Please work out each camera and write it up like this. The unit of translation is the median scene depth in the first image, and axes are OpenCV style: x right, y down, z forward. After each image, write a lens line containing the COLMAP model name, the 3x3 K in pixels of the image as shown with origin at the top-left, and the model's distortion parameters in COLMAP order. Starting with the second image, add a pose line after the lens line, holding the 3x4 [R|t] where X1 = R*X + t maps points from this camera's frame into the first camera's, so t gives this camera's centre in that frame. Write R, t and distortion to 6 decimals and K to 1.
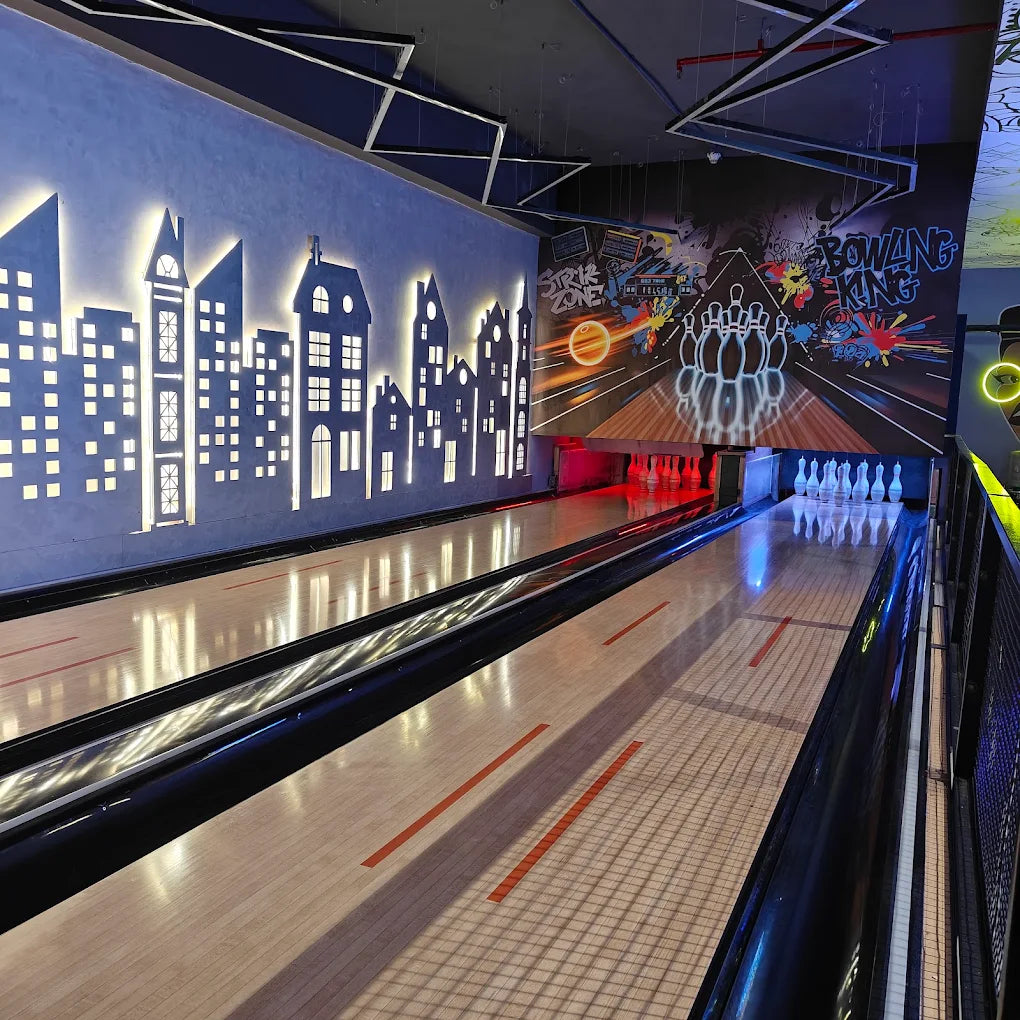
lens RADIAL K [[873.1, 0, 504.9], [0, 873.1, 518.6], [0, 0, 1]] dist [0.026329, -0.008492]
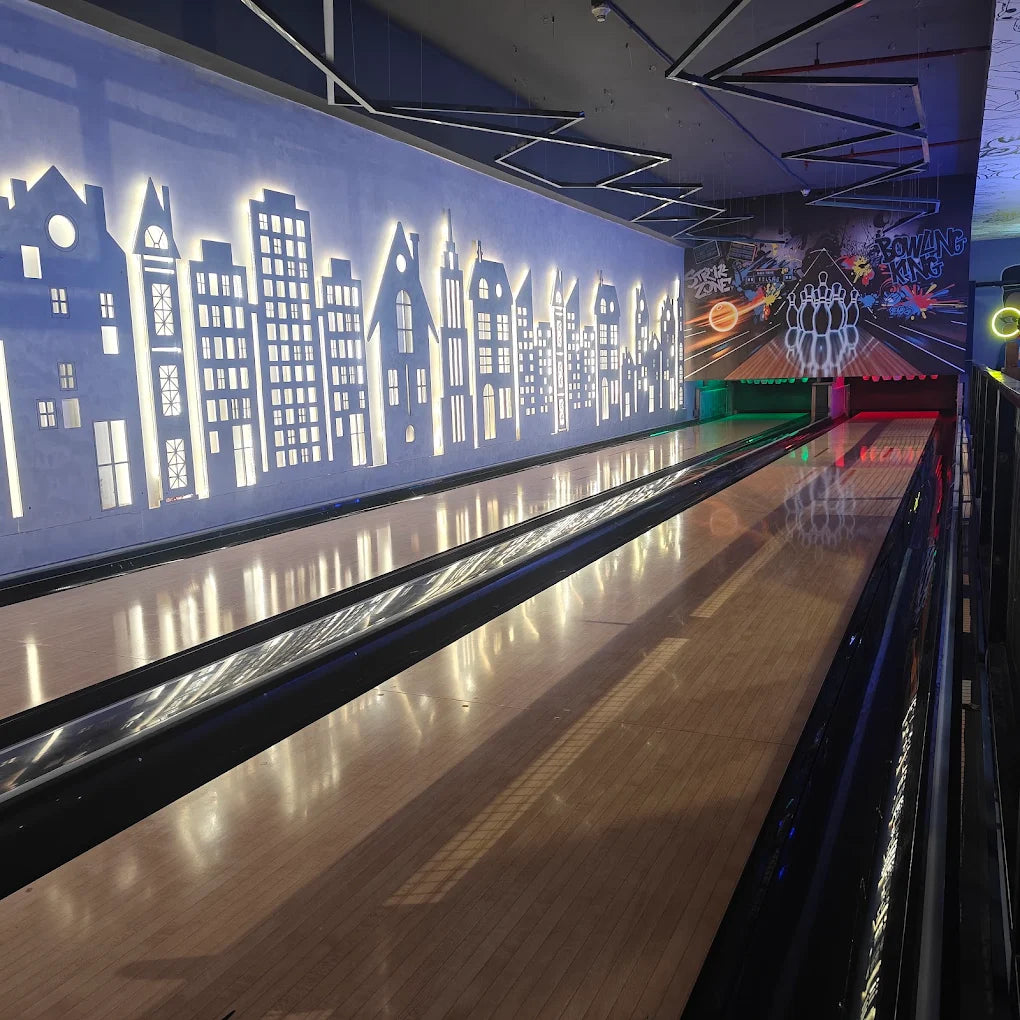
lens RADIAL K [[873.1, 0, 514.2], [0, 873.1, 505.7], [0, 0, 1]] dist [0.026329, -0.008492]
pose [[0.997586, -0.067079, -0.017933, -0.273622], [0.067392, 0.997575, 0.017414, 0.077601], [0.016722, -0.018580, 0.999688, -0.550288]]
